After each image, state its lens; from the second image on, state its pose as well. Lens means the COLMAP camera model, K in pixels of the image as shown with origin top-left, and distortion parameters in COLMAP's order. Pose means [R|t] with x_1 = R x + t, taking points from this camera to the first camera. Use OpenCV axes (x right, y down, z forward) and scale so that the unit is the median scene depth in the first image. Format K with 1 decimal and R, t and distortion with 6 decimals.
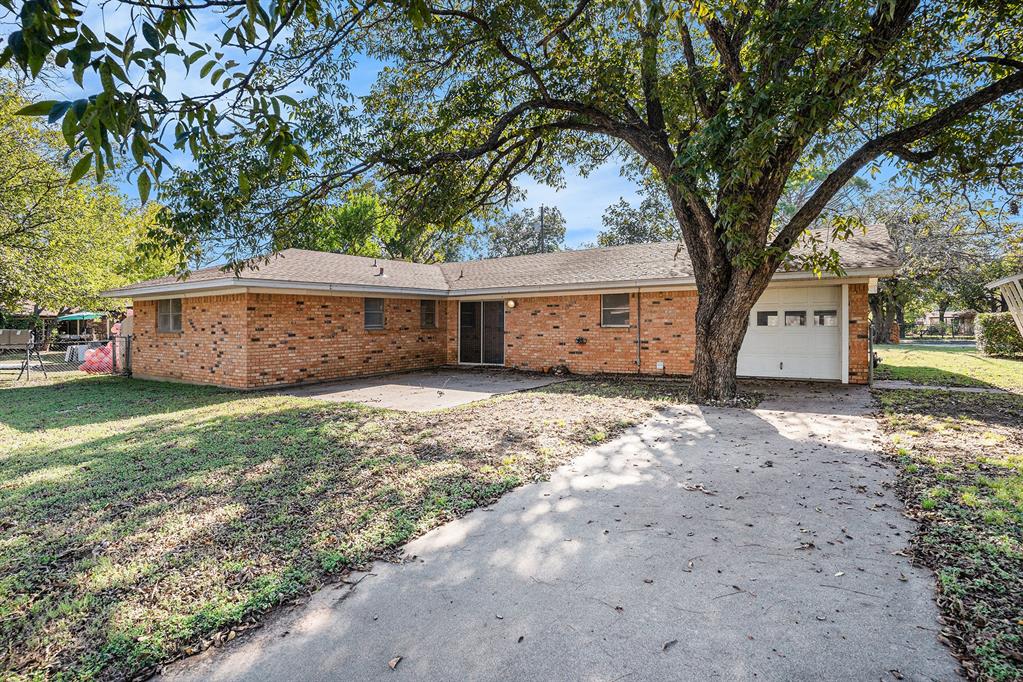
lens RADIAL K [[518.7, 0, 499.9], [0, 518.7, 325.4], [0, 0, 1]] dist [-0.064009, 0.001195]
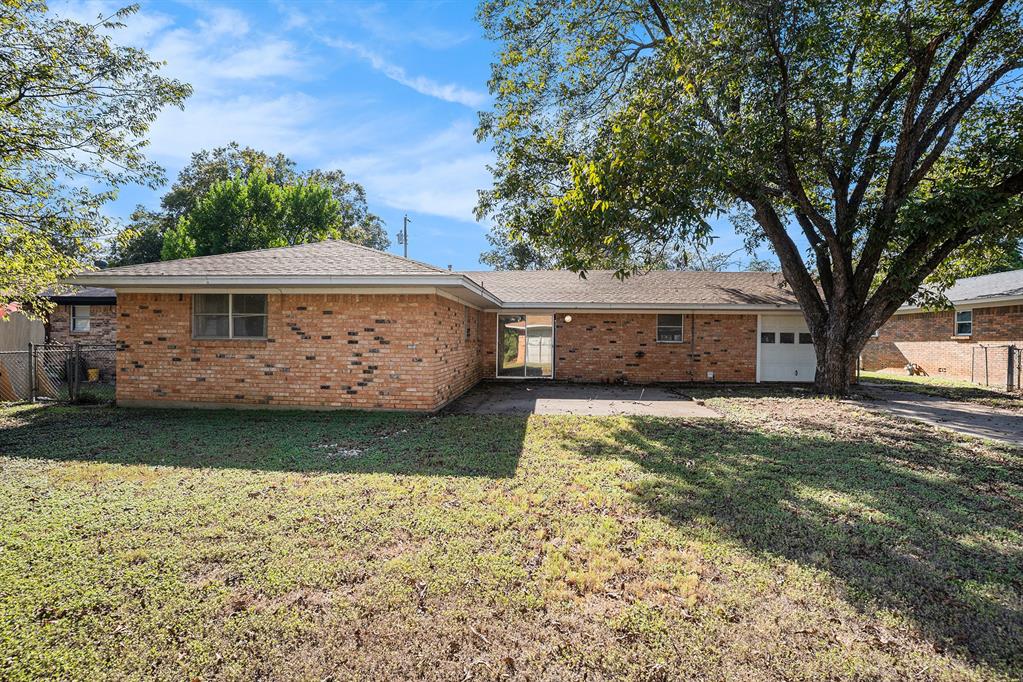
lens RADIAL K [[518.7, 0, 499.9], [0, 518.7, 325.4], [0, 0, 1]] dist [-0.064009, 0.001195]
pose [[0.862920, 0.032780, 0.504276, -0.709205], [-0.017888, 0.999250, -0.034346, 0.011412], [-0.505023, 0.020617, 0.862859, 0.191871]]
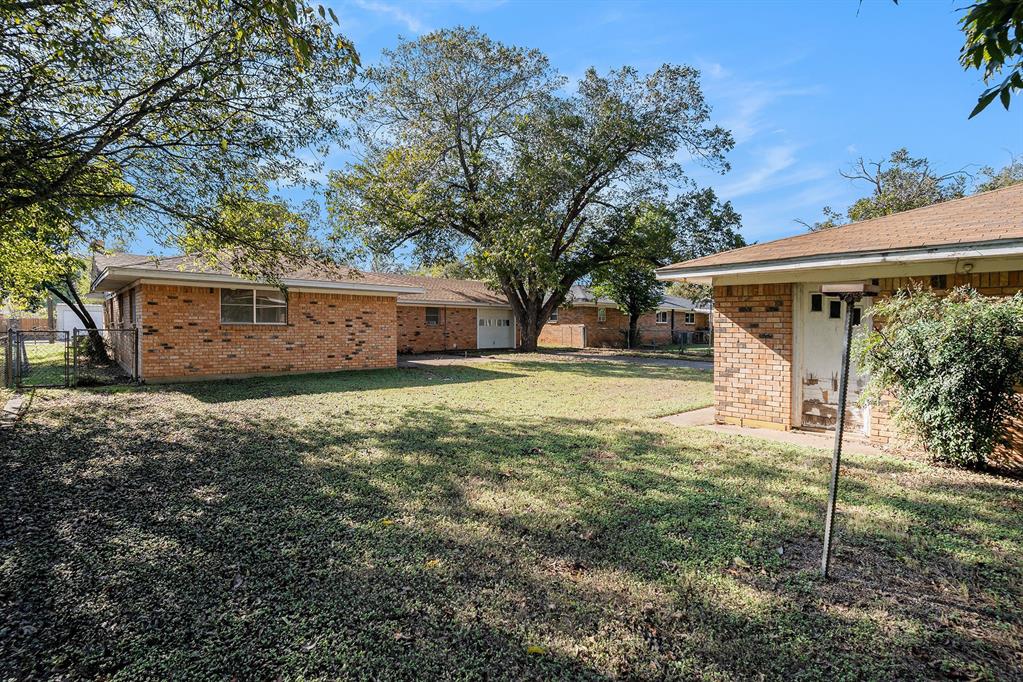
lens RADIAL K [[518.7, 0, 499.9], [0, 518.7, 325.4], [0, 0, 1]] dist [-0.064009, 0.001195]
pose [[0.236506, 0.013698, 0.971533, -1.521397], [-0.009193, 0.999887, -0.011859, 0.022664], [-0.971586, -0.006126, 0.236606, 0.346263]]
